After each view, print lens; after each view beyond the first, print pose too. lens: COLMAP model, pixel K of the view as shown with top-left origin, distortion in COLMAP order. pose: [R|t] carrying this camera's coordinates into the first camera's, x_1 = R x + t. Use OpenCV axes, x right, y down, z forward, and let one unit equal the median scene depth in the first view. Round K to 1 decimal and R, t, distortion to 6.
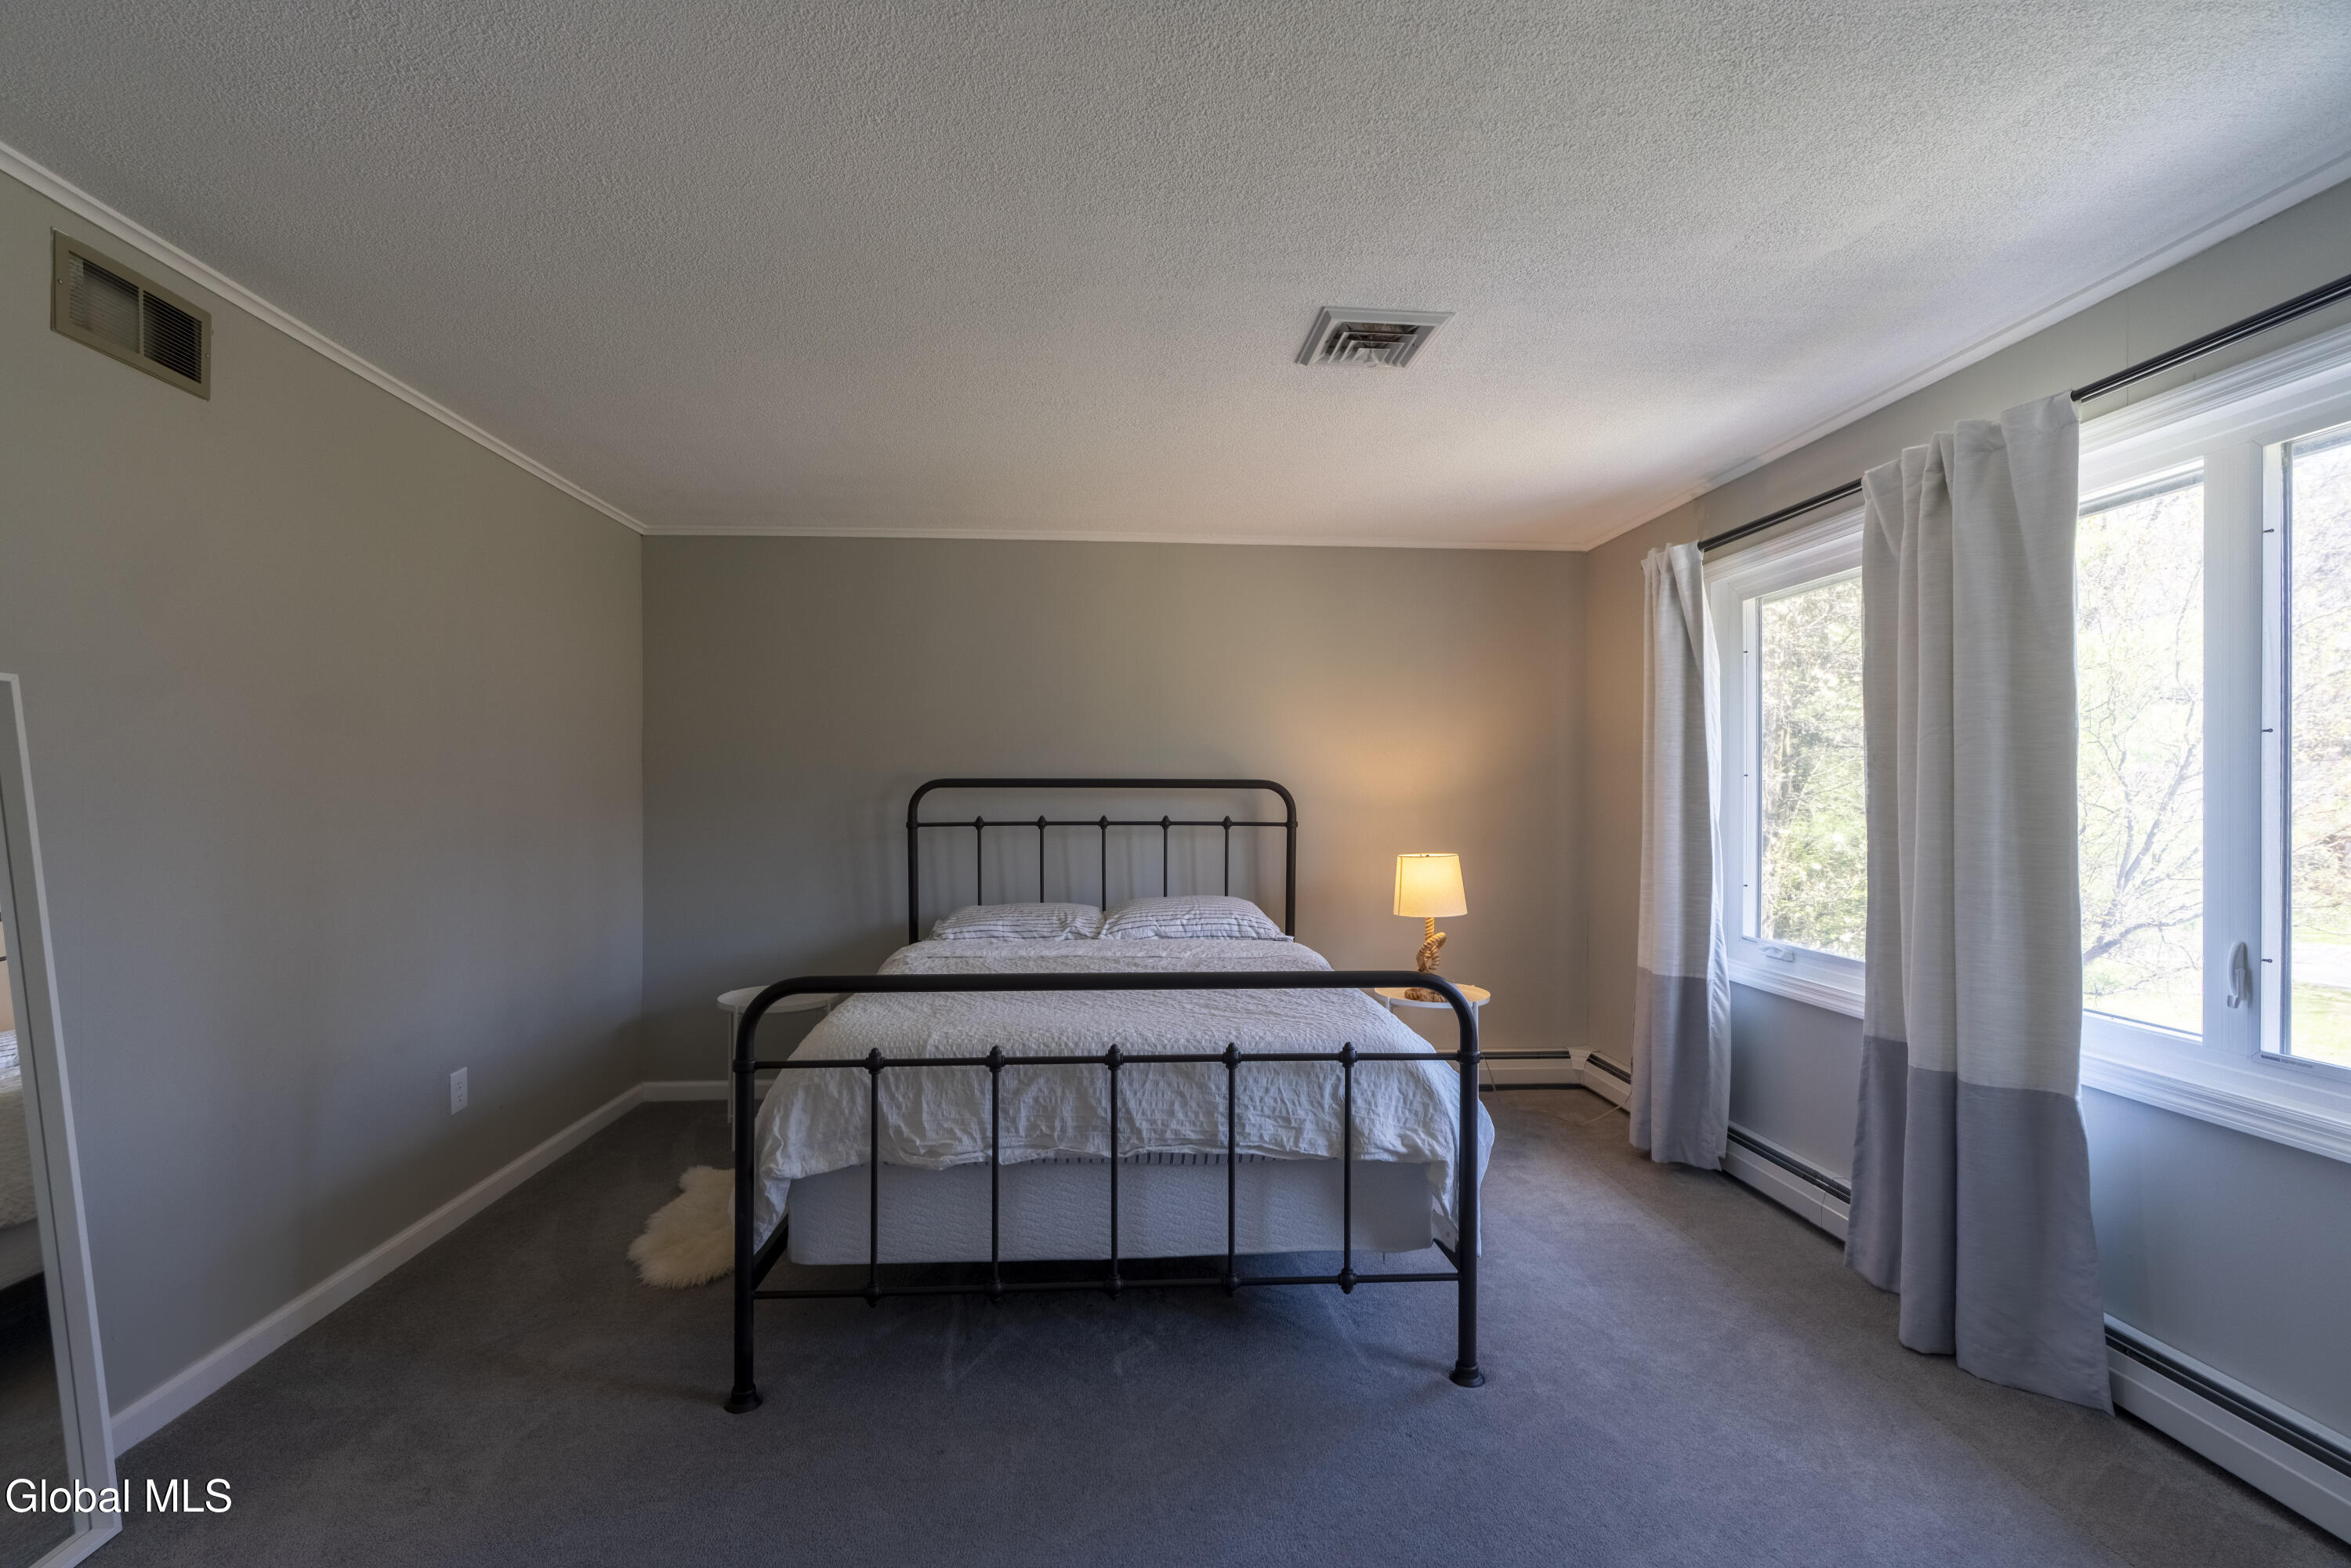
lens RADIAL K [[1045.9, 0, 1172.9], [0, 1045.9, 793.7], [0, 0, 1]] dist [-0.003404, 0.000952]
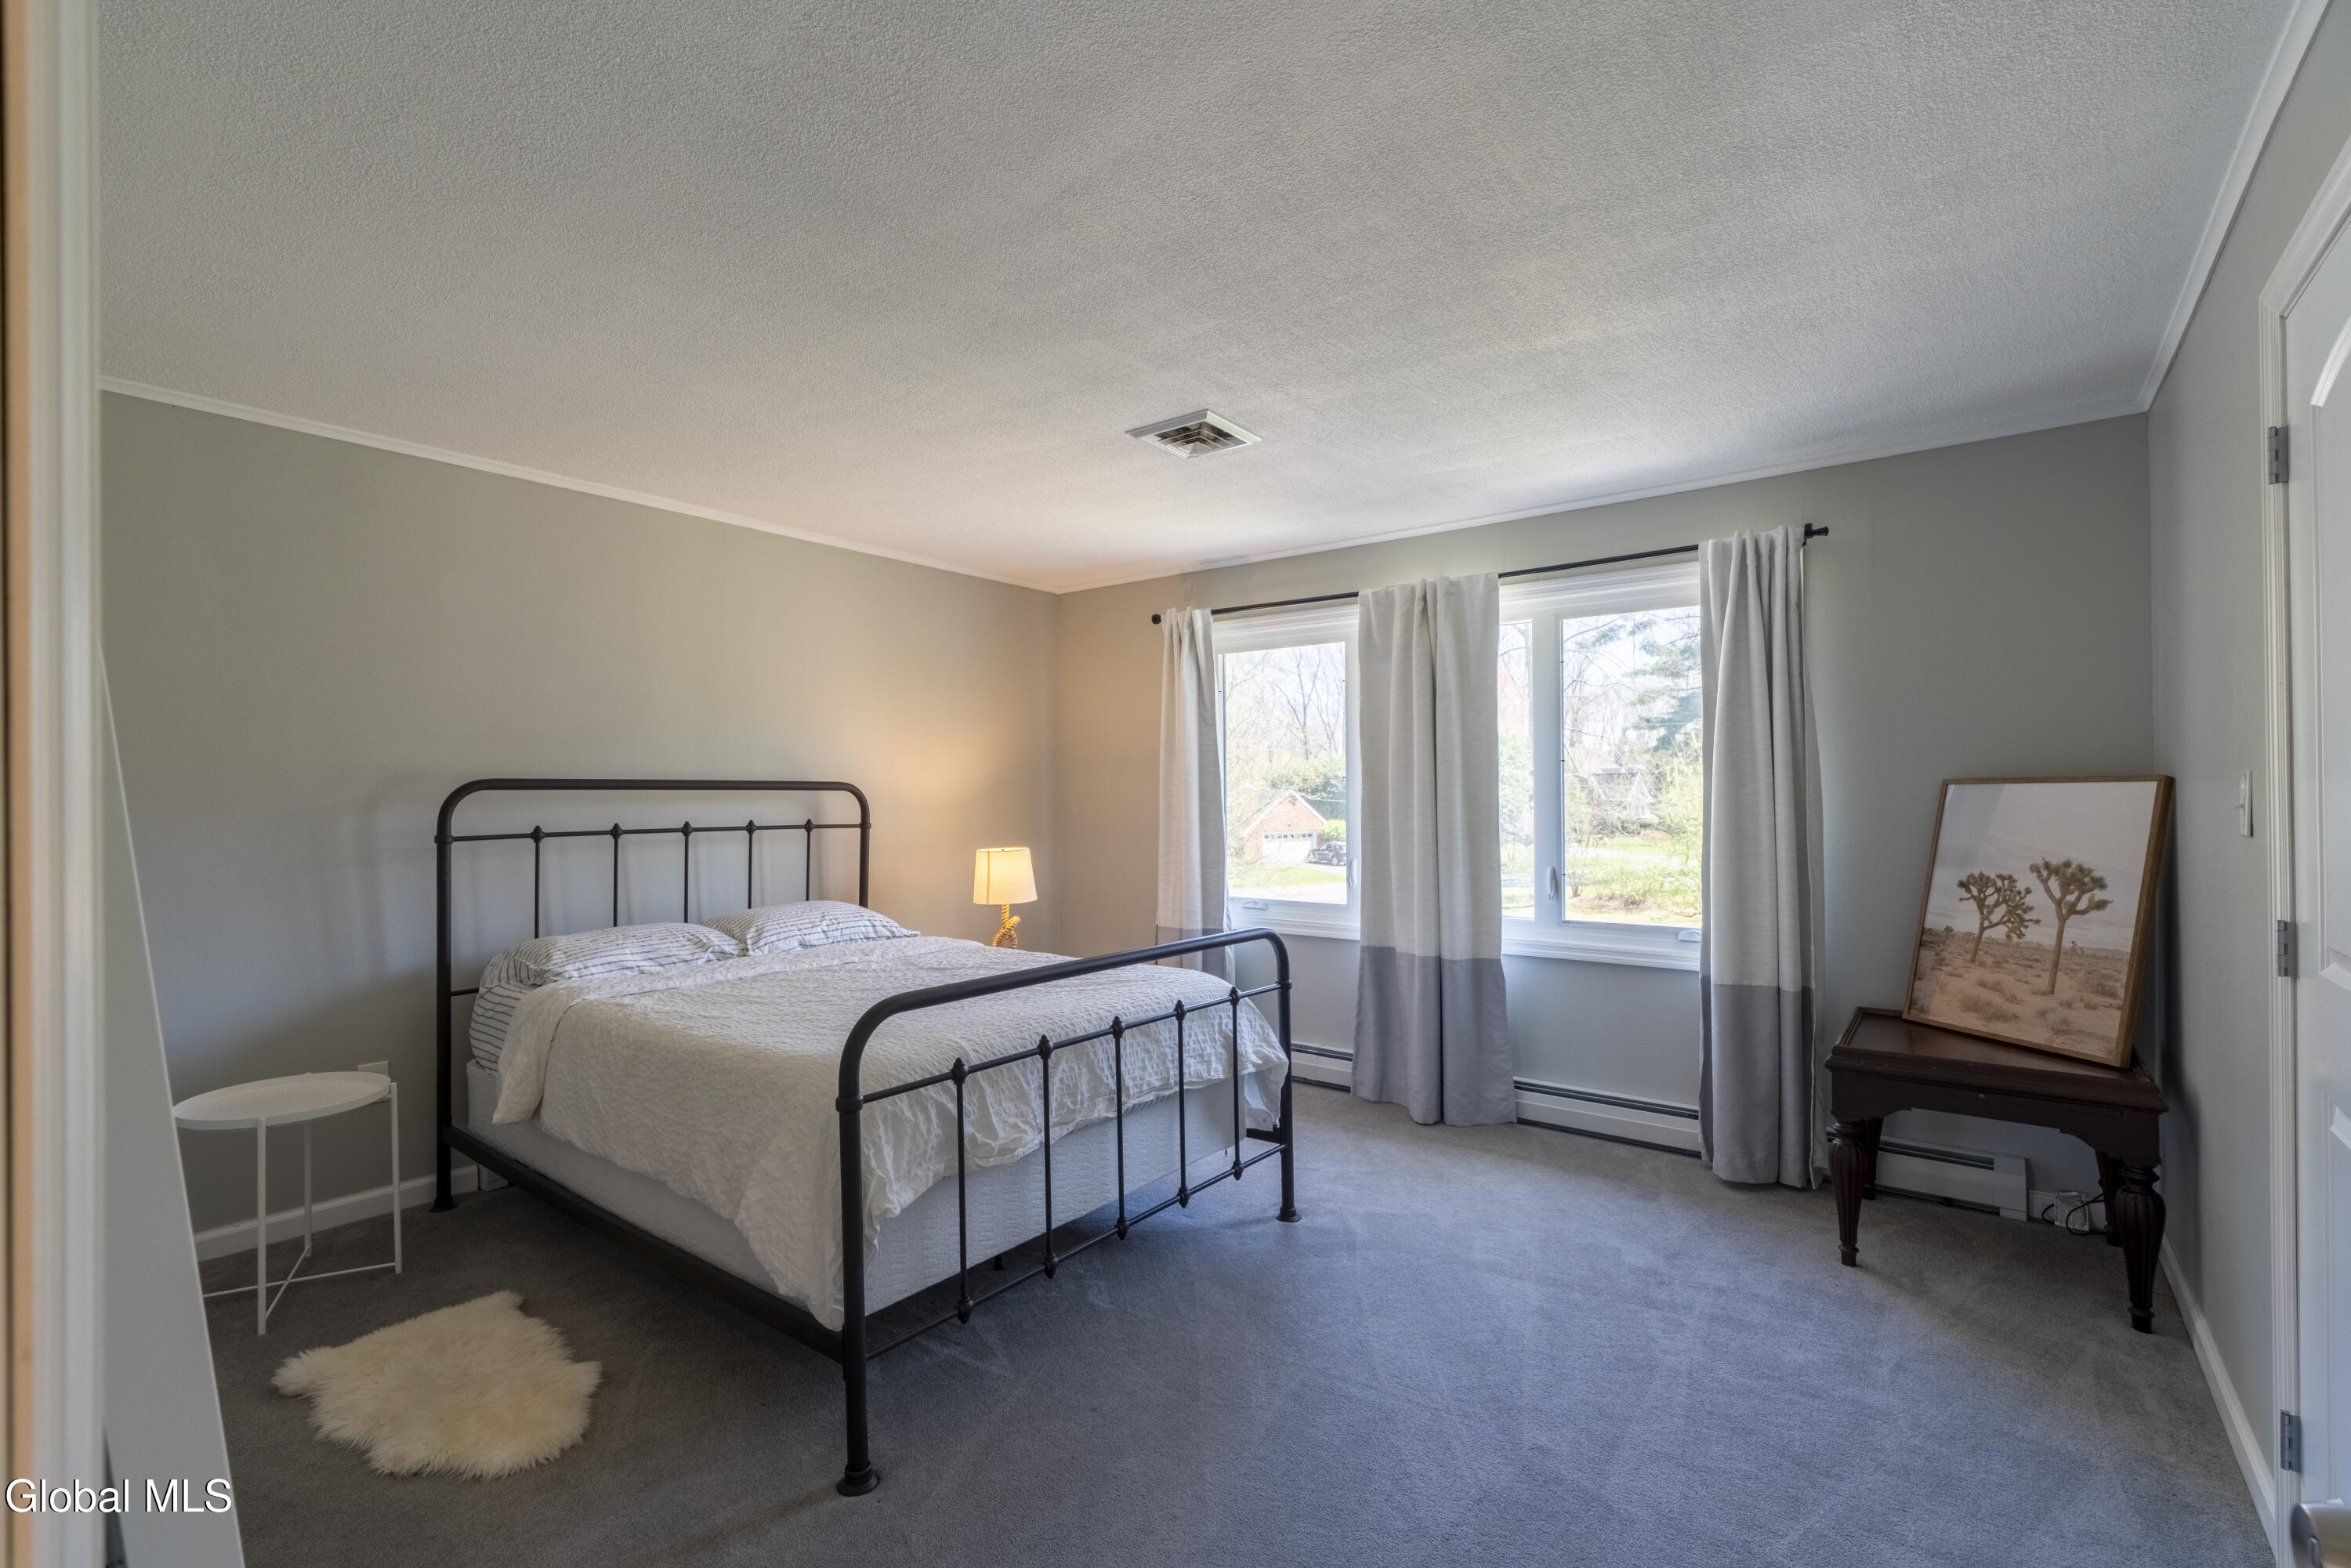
lens RADIAL K [[1045.9, 0, 1174.0], [0, 1045.9, 795.7], [0, 0, 1]] dist [-0.003404, 0.000952]
pose [[0.662376, -0.006081, 0.749147, -0.821938], [0.005247, 0.999980, 0.003477, -0.003003], [-0.749153, 0.001628, 0.662395, 0.191962]]
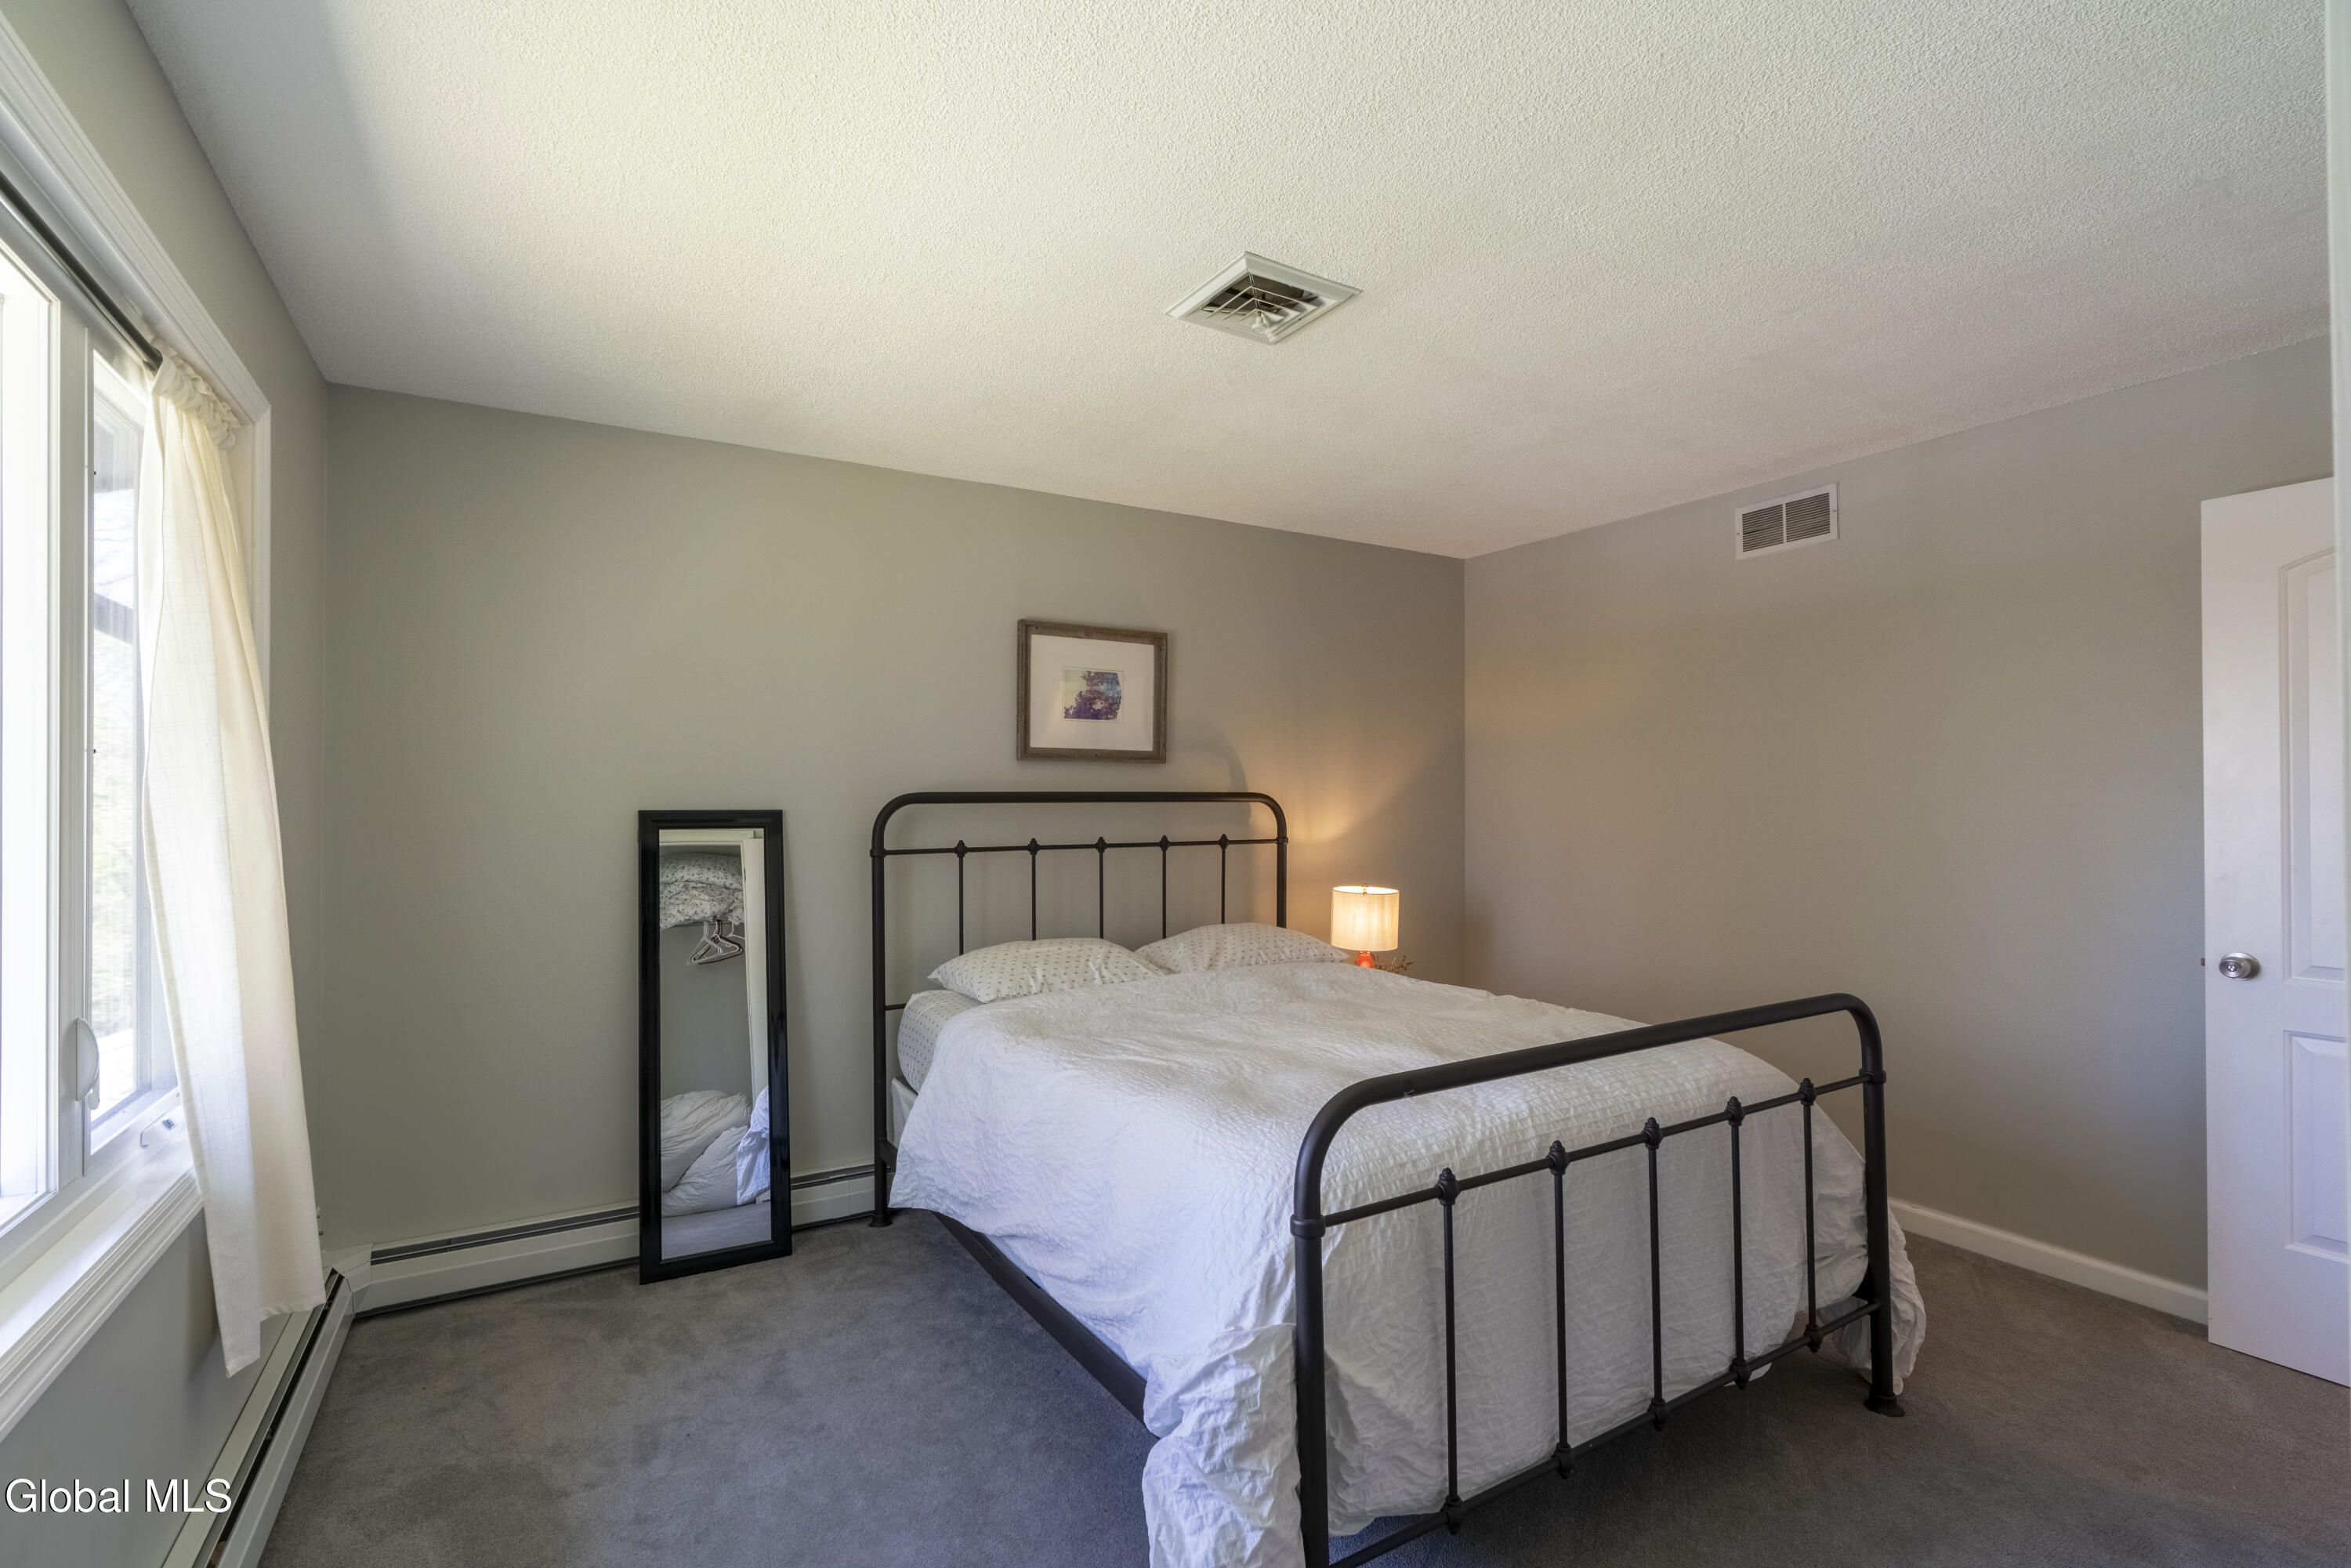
lens RADIAL K [[1045.9, 0, 1162.3], [0, 1045.9, 790.1], [0, 0, 1]] dist [-0.003404, 0.000952]
pose [[0.888398, -0.001044, 0.459074, -0.726059], [0.007046, 0.999911, -0.011361, -0.008705], [-0.459021, 0.013327, 0.888325, 0.442813]]
